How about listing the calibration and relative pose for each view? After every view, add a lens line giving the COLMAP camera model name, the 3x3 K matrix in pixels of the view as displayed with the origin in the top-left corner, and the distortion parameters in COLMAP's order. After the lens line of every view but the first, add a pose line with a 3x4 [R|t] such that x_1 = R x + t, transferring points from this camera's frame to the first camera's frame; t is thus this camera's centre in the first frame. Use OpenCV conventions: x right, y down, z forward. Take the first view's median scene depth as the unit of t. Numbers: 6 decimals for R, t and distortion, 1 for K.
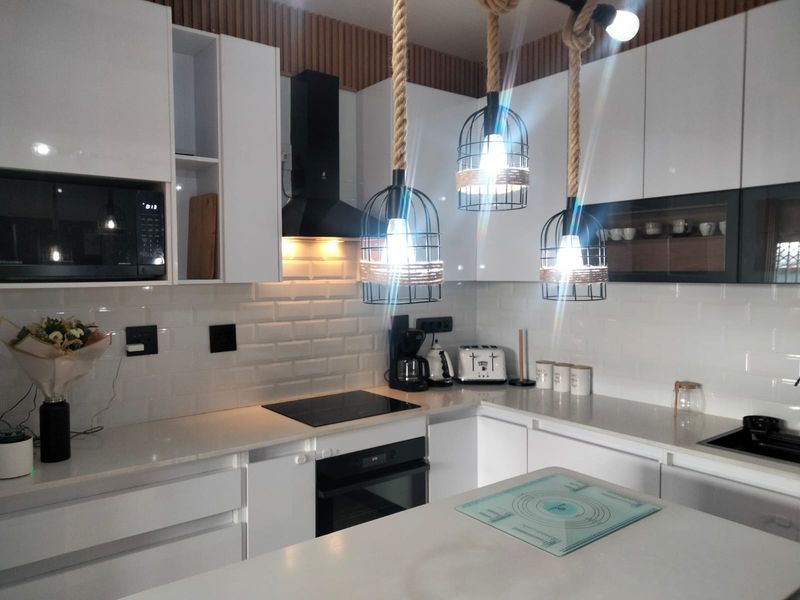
lens RADIAL K [[594.2, 0, 397.2], [0, 594.2, 301.7], [0, 0, 1]] dist [0.042294, -0.006932]
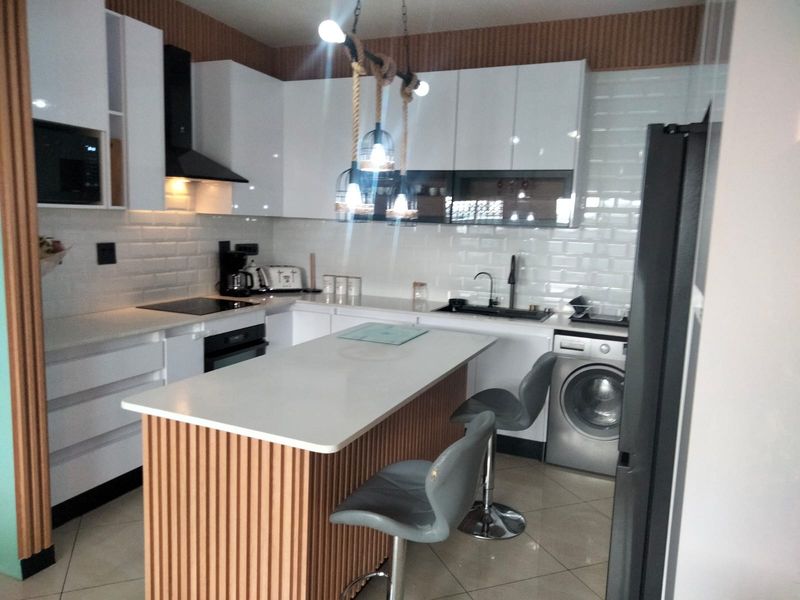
lens RADIAL K [[594.2, 0, 401.2], [0, 594.2, 300.3], [0, 0, 1]] dist [0.042294, -0.006932]
pose [[0.870054, -0.028581, 0.492128, -0.355834], [-0.017433, 0.995909, 0.088659, 0.034360], [-0.492649, -0.085718, 0.865996, -0.391271]]
